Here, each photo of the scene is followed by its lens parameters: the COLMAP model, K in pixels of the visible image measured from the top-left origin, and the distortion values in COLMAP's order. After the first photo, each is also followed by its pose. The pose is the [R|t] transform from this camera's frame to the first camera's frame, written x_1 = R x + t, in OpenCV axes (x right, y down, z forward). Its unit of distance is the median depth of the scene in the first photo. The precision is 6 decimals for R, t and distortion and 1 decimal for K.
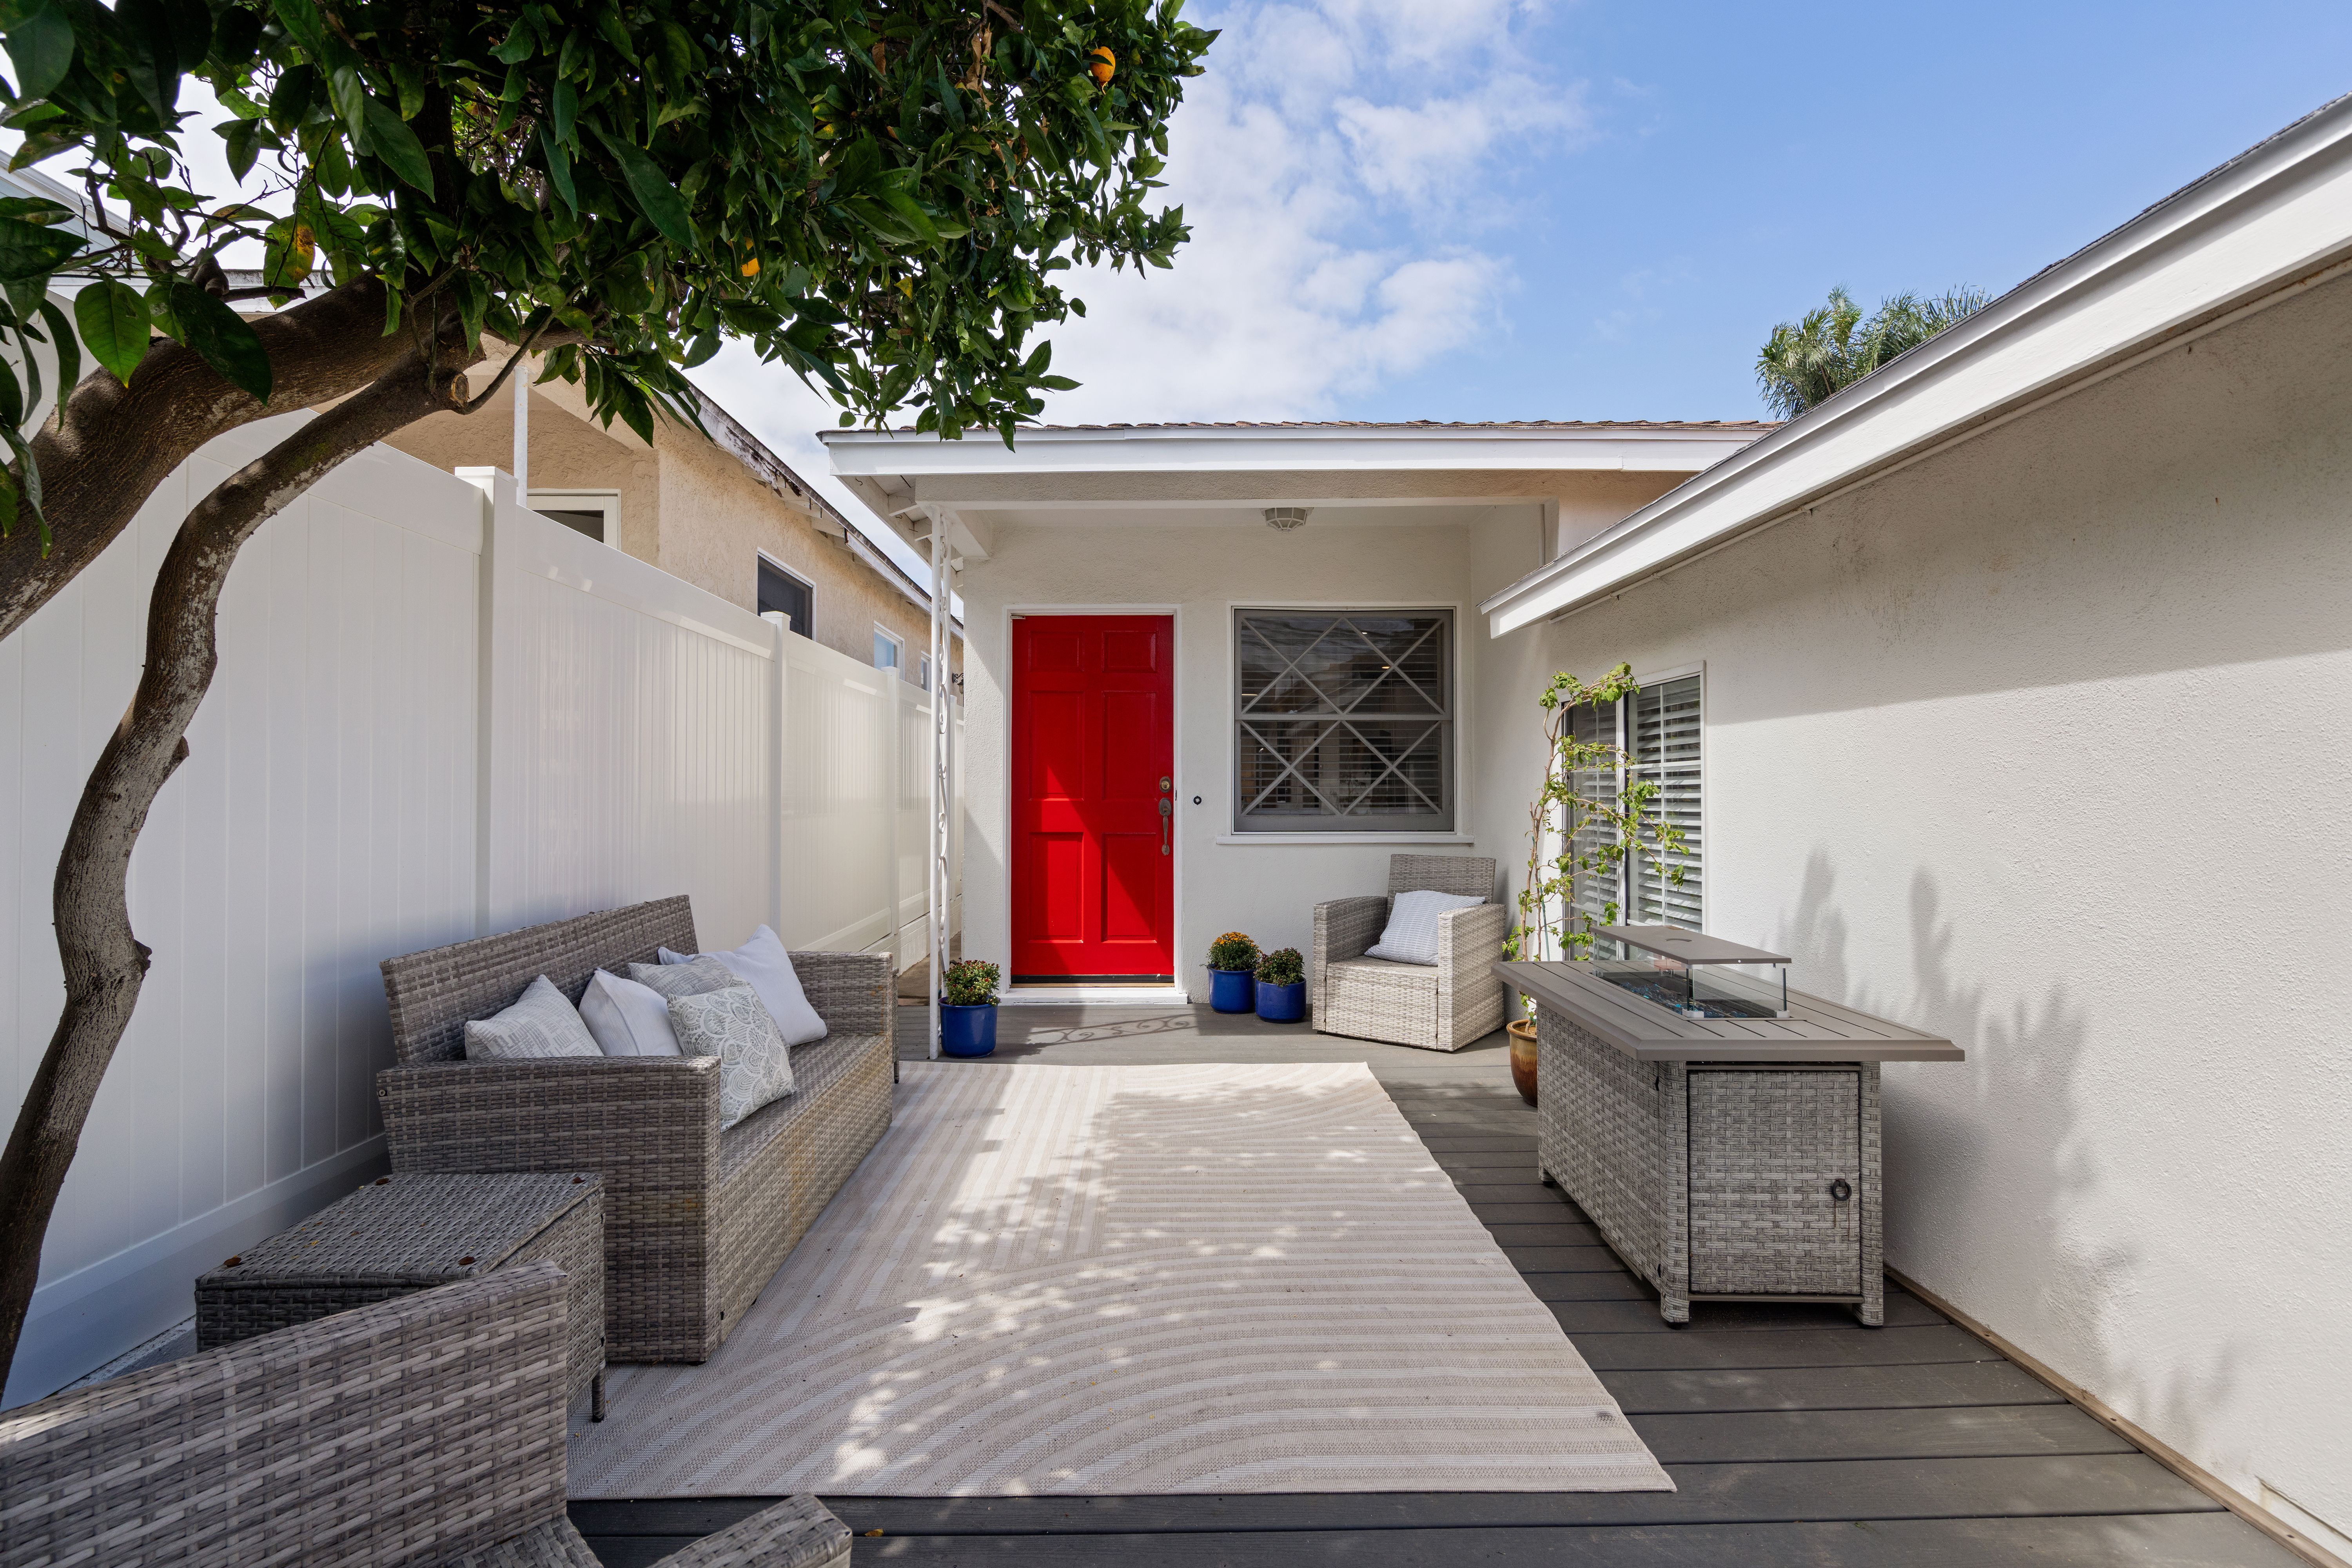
lens RADIAL K [[1082.0, 0, 1166.8], [0, 1082.0, 778.1], [0, 0, 1]] dist [-0.001276, 0.000458]
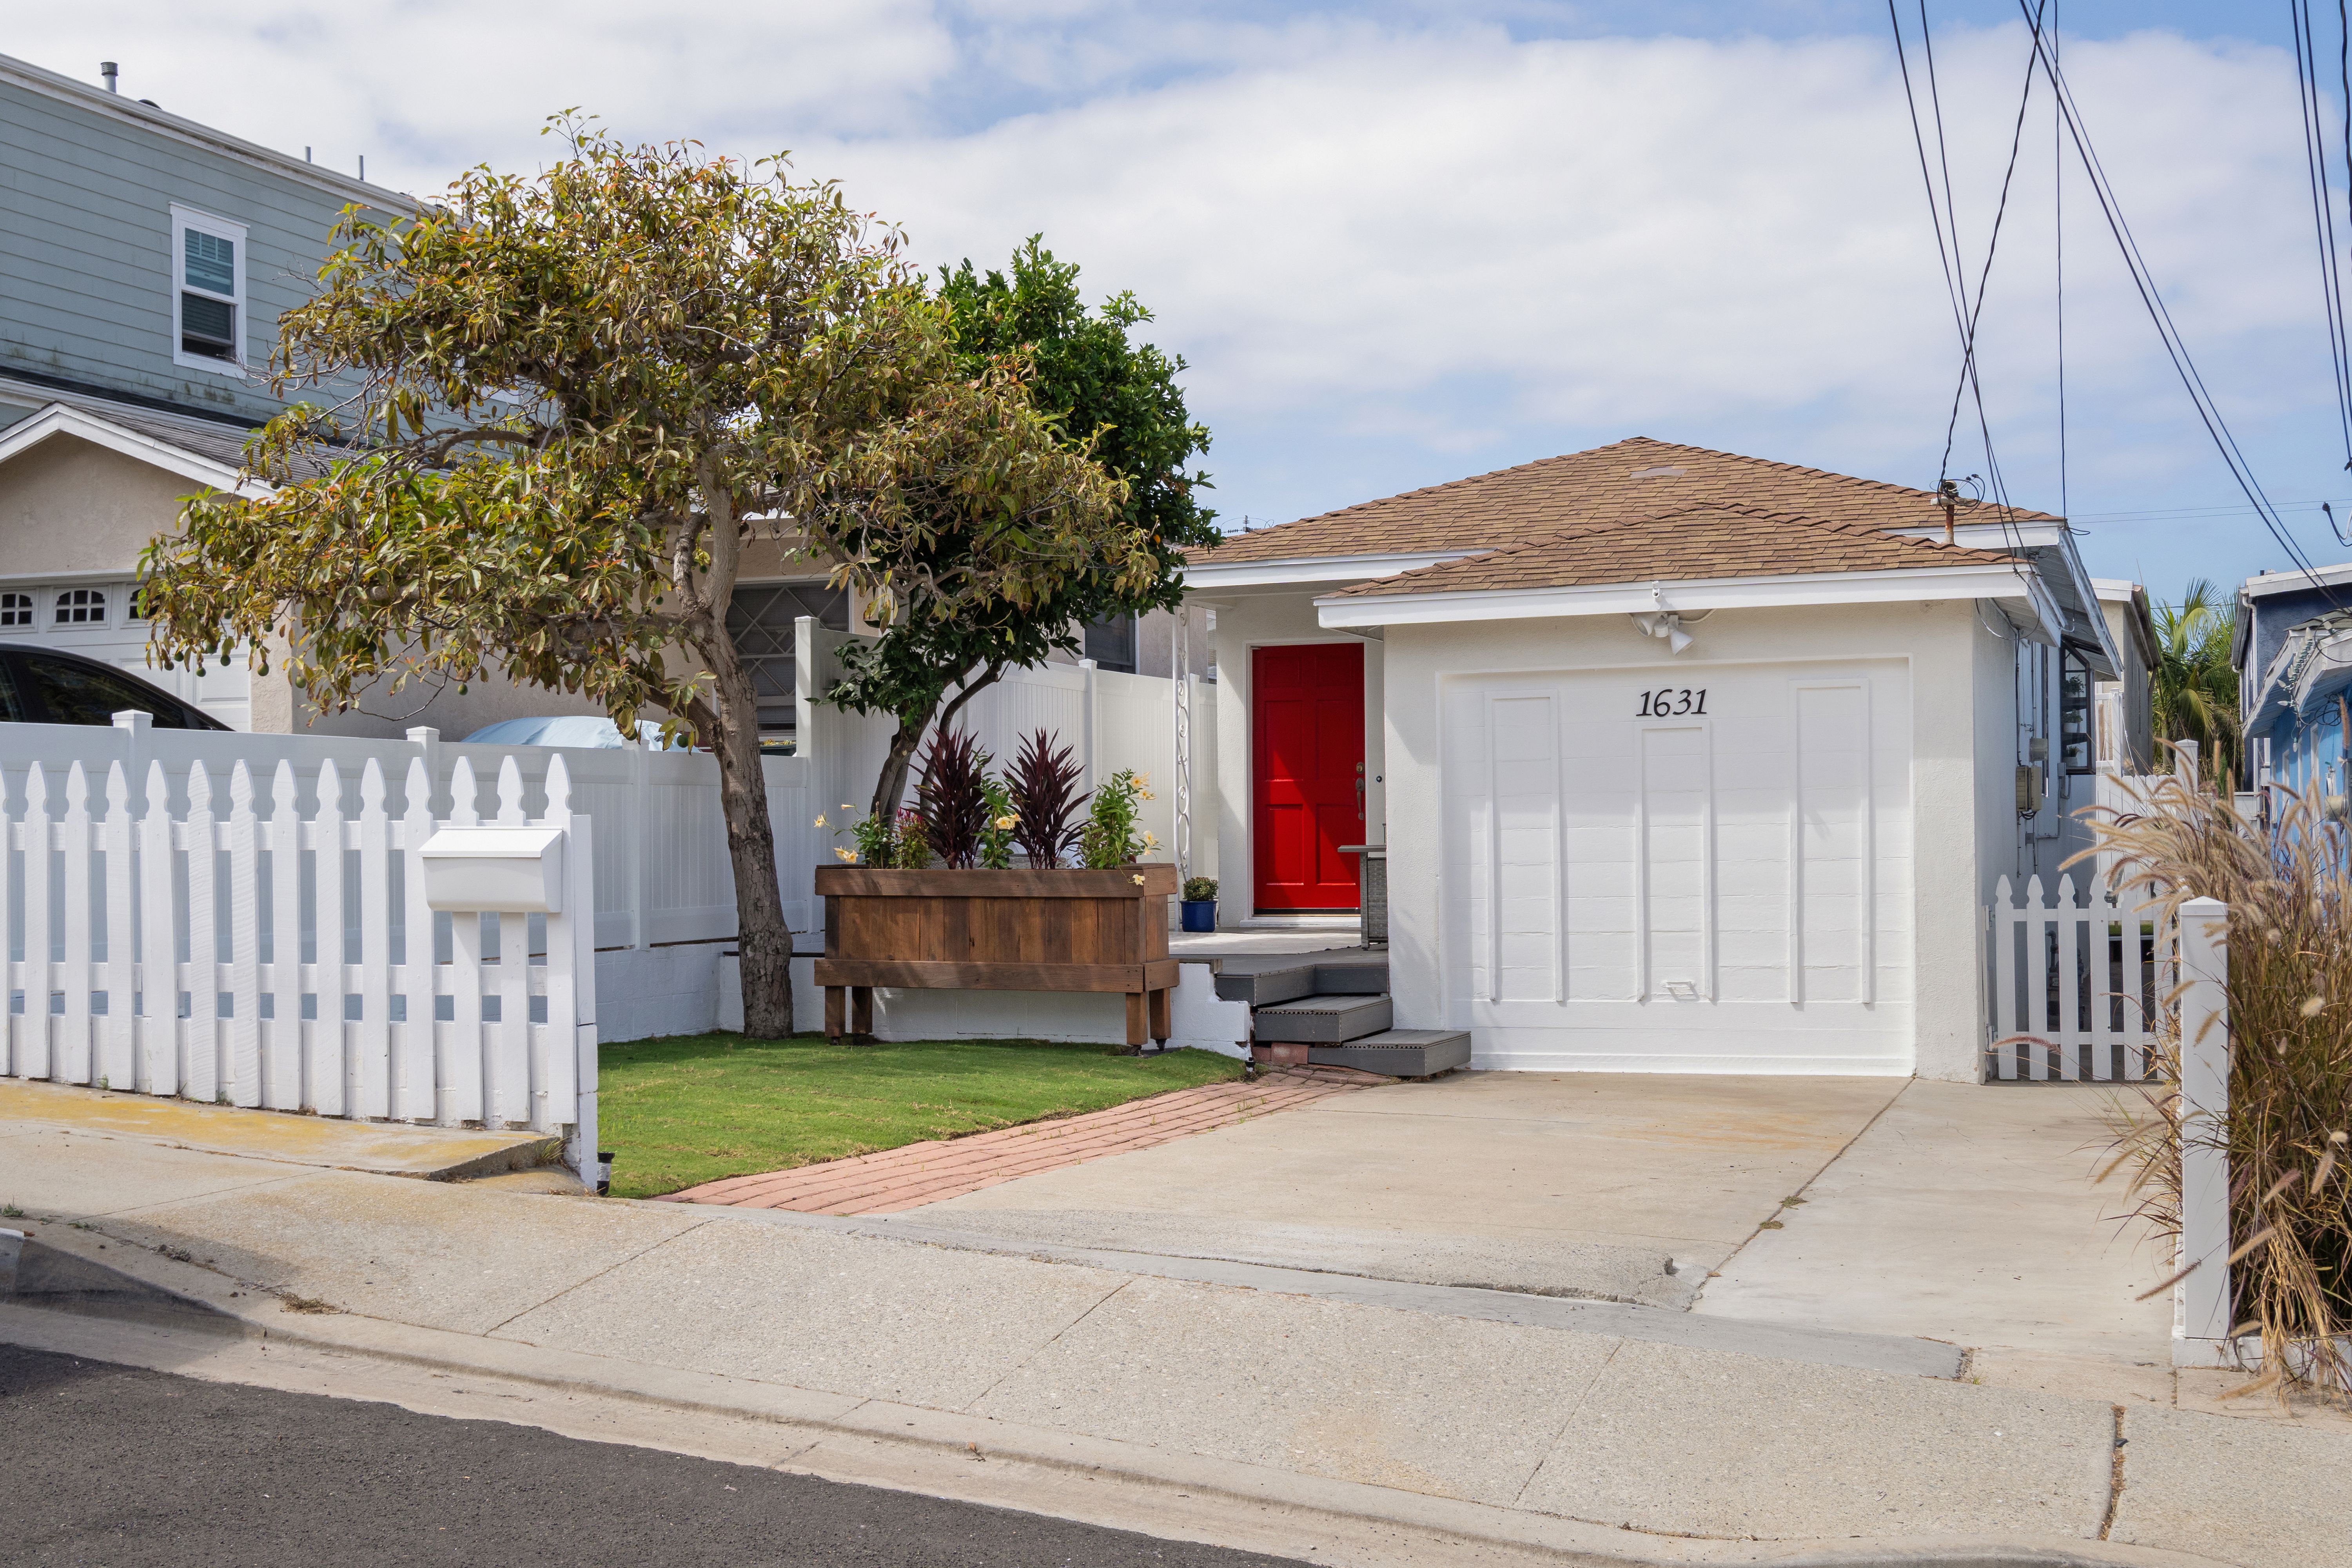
lens RADIAL K [[2800.8, 0, 1176.0], [0, 2800.8, 784.0], [0, 0, 1]] dist [-0.006707, -0.002116]
pose [[0.937570, -0.008985, -0.347680, 1.063211], [0.009019, 0.999958, -0.001522, 0.031269], [0.347679, -0.001709, 0.937612, -2.508509]]
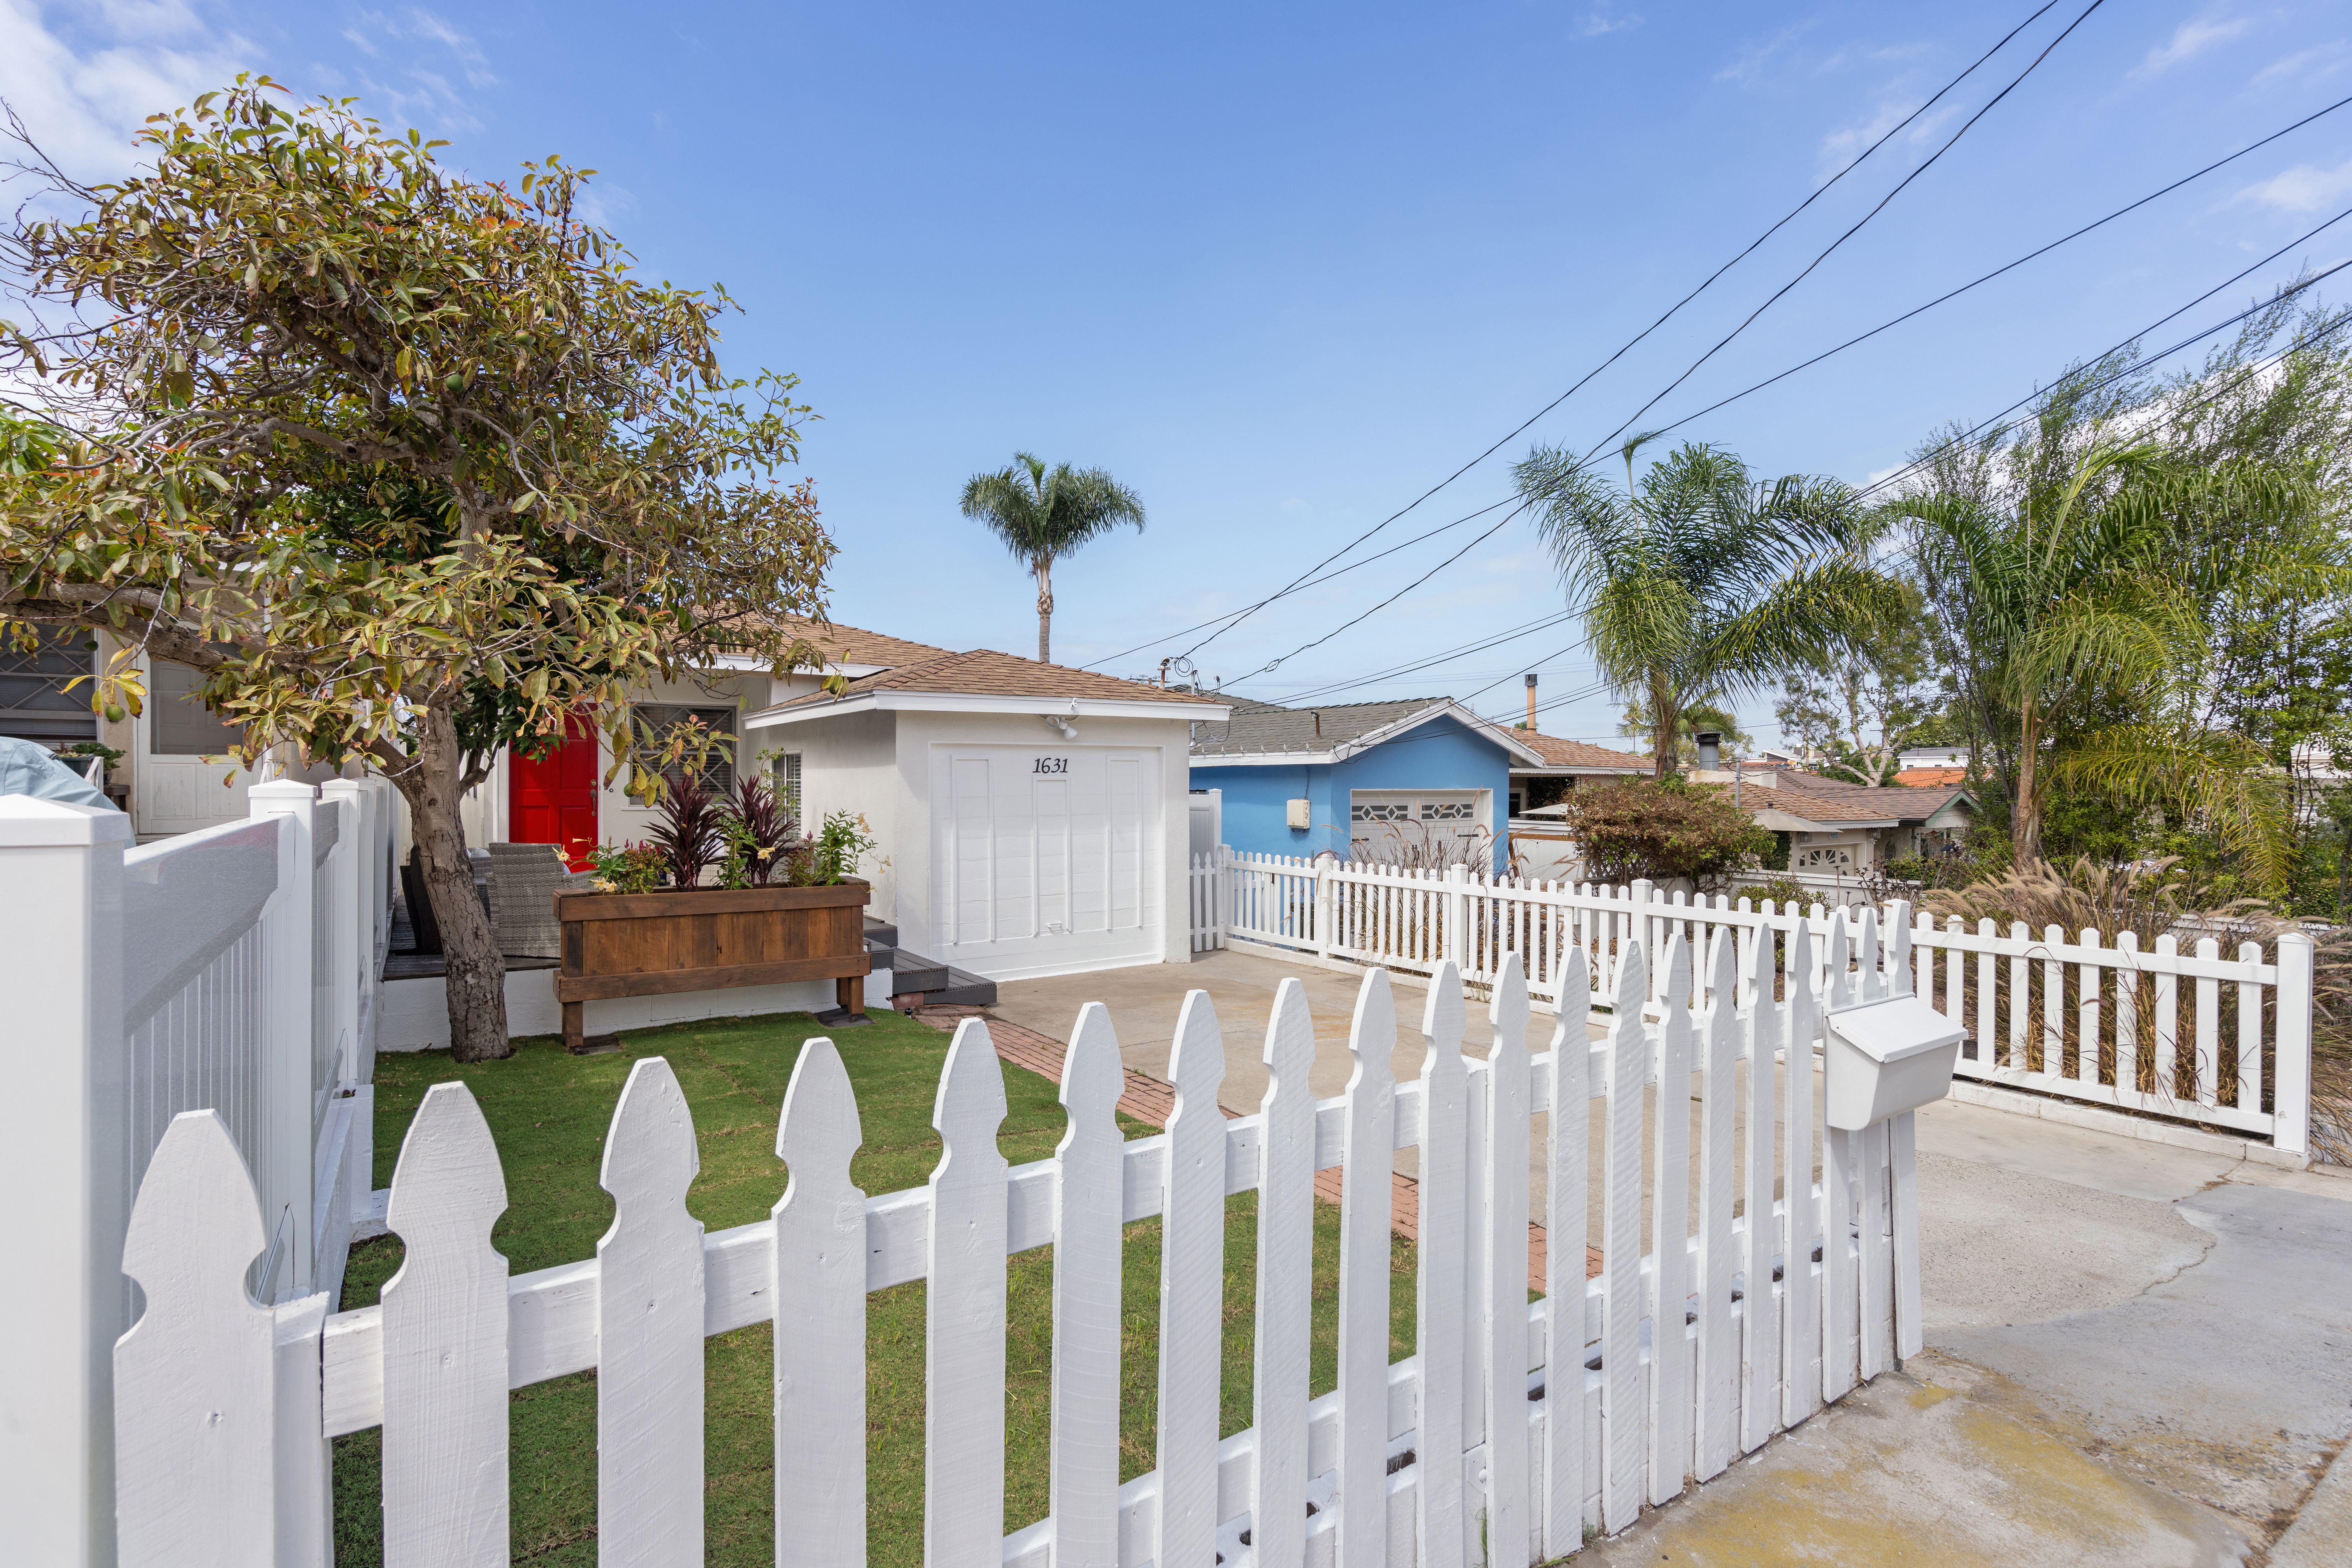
lens RADIAL K [[1082.0, 0, 1166.8], [0, 1082.0, 778.1], [0, 0, 1]] dist [-0.001276, 0.000458]
pose [[0.824841, 0.010747, 0.565262, -0.285089], [-0.017775, 0.999818, 0.006928, -0.040764], [-0.565085, -0.015762, 0.824882, -1.455299]]
